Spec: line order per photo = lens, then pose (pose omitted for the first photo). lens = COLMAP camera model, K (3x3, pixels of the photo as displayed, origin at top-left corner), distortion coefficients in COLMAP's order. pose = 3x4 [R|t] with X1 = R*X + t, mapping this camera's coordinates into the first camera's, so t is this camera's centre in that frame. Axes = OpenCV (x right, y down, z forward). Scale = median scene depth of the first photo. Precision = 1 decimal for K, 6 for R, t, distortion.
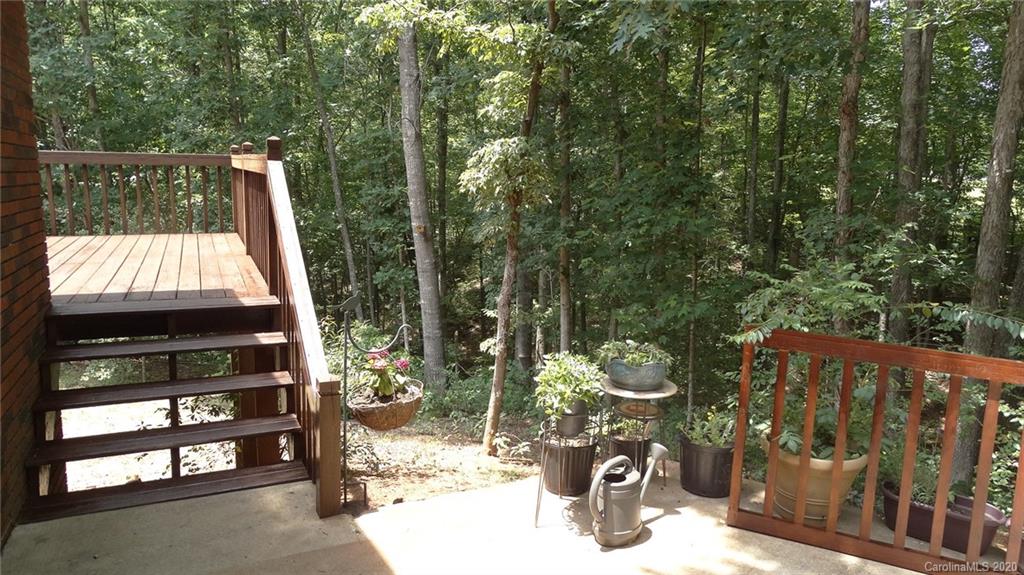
lens RADIAL K [[721.3, 0, 511.1], [0, 721.3, 281.1], [0, 0, 1]] dist [-0.004755, -0.000798]
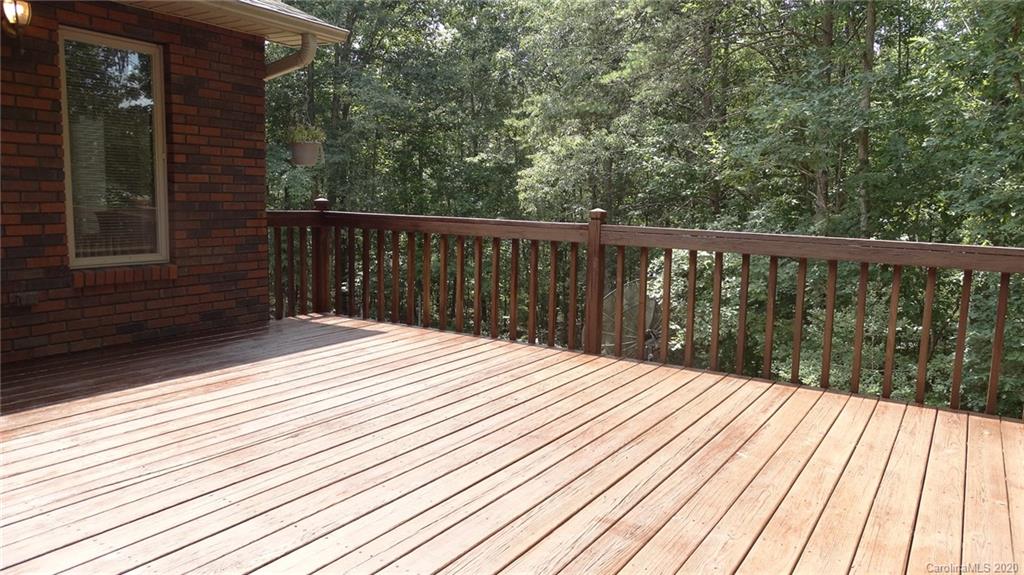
lens RADIAL K [[721.3, 0, 511.1], [0, 721.3, 281.1], [0, 0, 1]] dist [-0.004755, -0.000798]
pose [[0.552268, 0.102468, -0.827345, -0.111488], [-0.155994, 0.987591, 0.018186, -0.058584], [0.818942, 0.119018, 0.561399, 0.243366]]
